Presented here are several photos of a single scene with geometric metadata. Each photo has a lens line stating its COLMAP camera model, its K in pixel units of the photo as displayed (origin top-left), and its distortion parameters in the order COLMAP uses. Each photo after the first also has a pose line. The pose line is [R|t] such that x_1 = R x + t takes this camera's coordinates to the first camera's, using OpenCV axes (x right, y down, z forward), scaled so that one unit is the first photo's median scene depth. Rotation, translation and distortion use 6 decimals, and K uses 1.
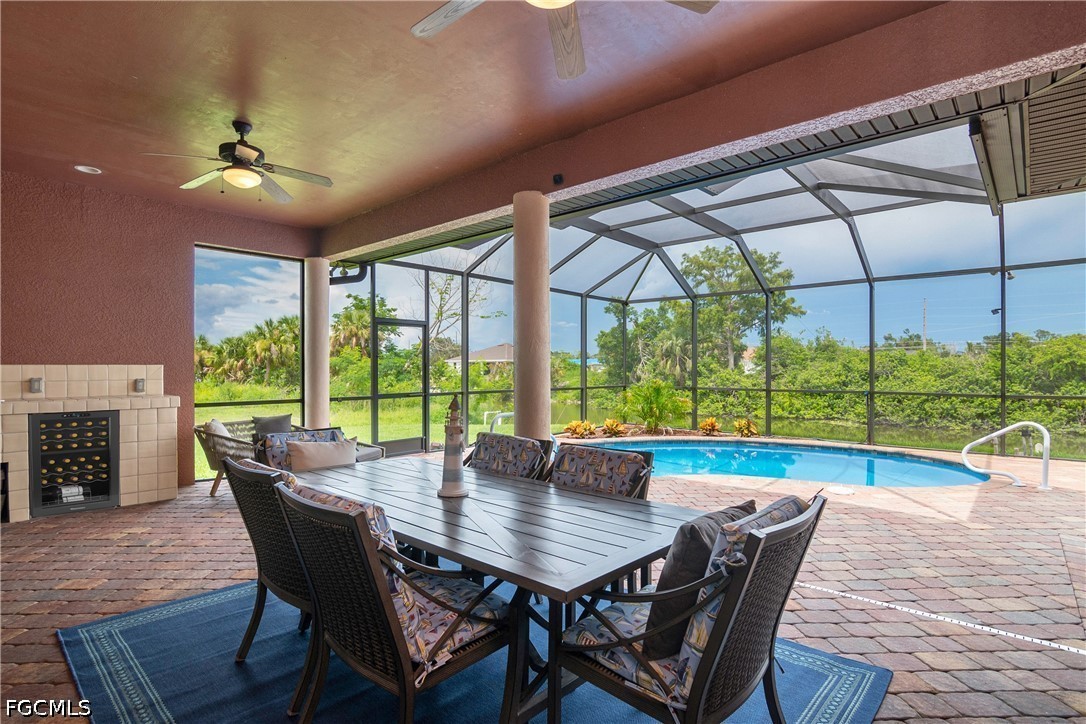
lens RADIAL K [[545.1, 0, 536.8], [0, 545.1, 368.8], [0, 0, 1]] dist [-0.030782, 0.012992]
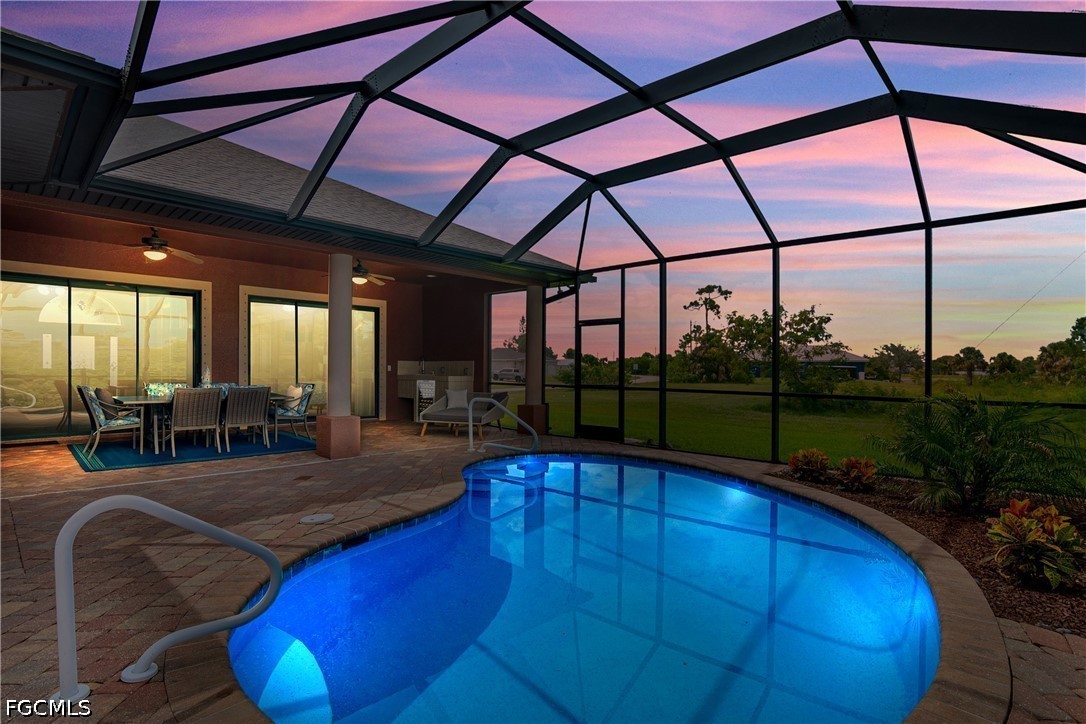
lens RADIAL K [[545.1, 0, 536.8], [0, 545.1, 368.8], [0, 0, 1]] dist [-0.030782, 0.012992]
pose [[-0.031185, 0.002874, -0.999509, 0.205546], [-0.007640, 0.999966, 0.003114, 0.002279], [0.999484, 0.007733, -0.031162, 0.210064]]
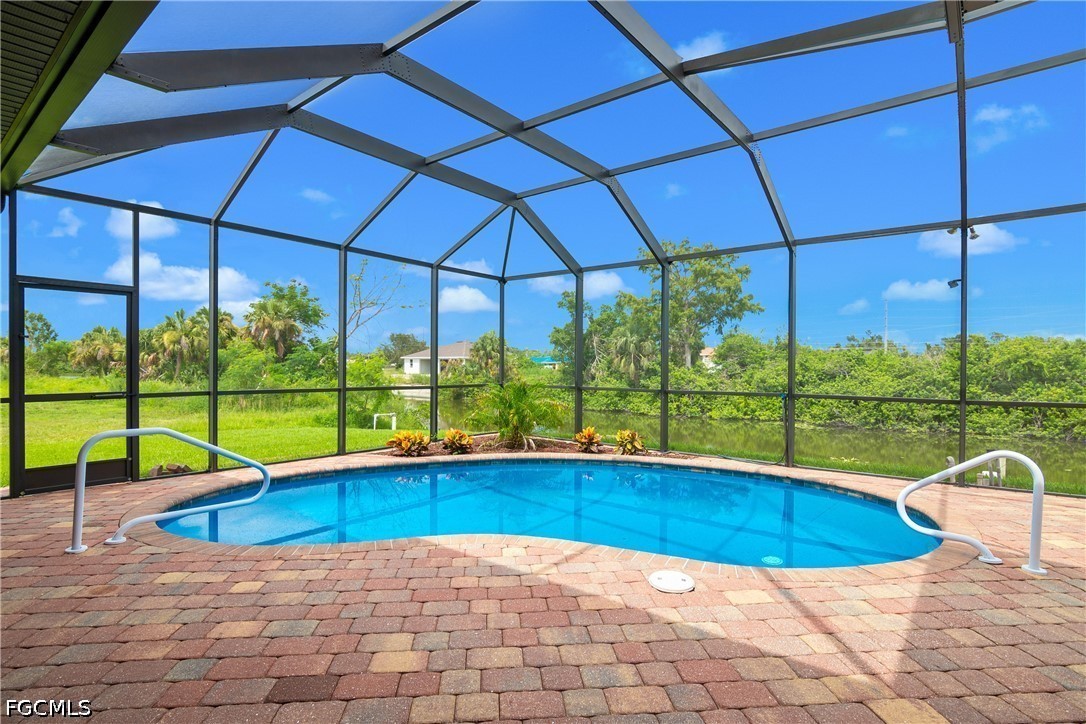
lens RADIAL K [[545.1, 0, 536.8], [0, 545.1, 368.8], [0, 0, 1]] dist [-0.030782, 0.012992]
pose [[0.998792, 0.006958, 0.048651, 0.063455], [-0.007113, 0.999970, 0.003006, 0.002077], [-0.048629, -0.003349, 0.998811, 0.074262]]
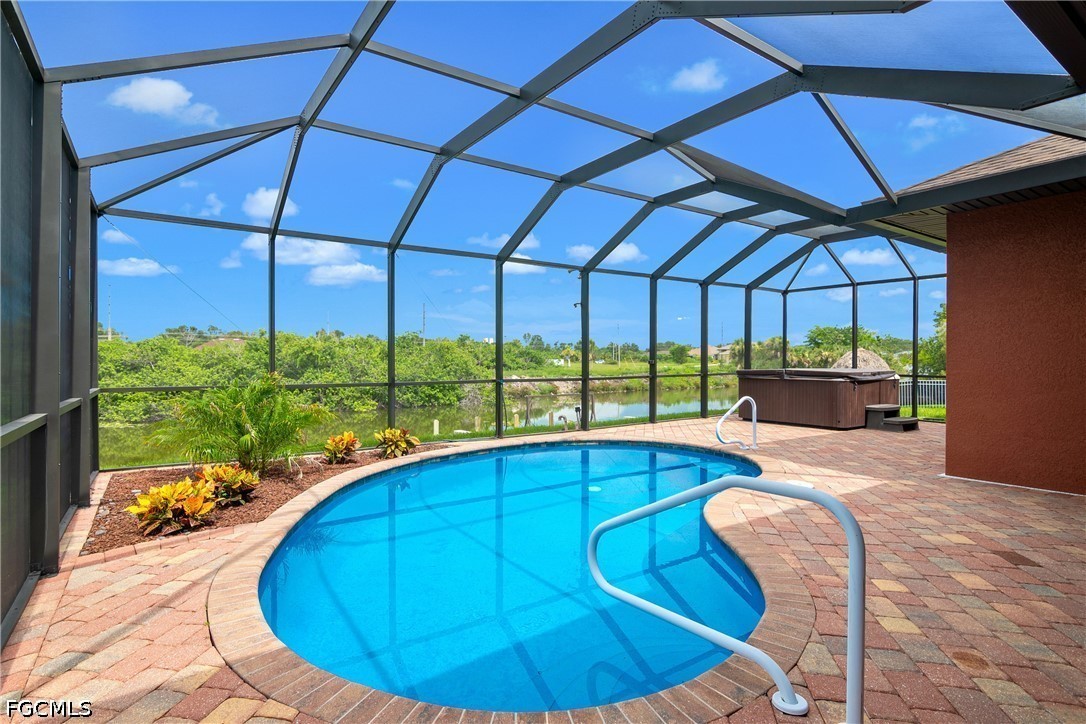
lens RADIAL K [[545.1, 0, 536.8], [0, 545.1, 368.8], [0, 0, 1]] dist [-0.030782, 0.012992]
pose [[0.233509, -0.016576, 0.972213, -0.069836], [-0.000120, 0.999854, 0.017077, 0.002092], [-0.972355, -0.004104, 0.233473, 0.194023]]
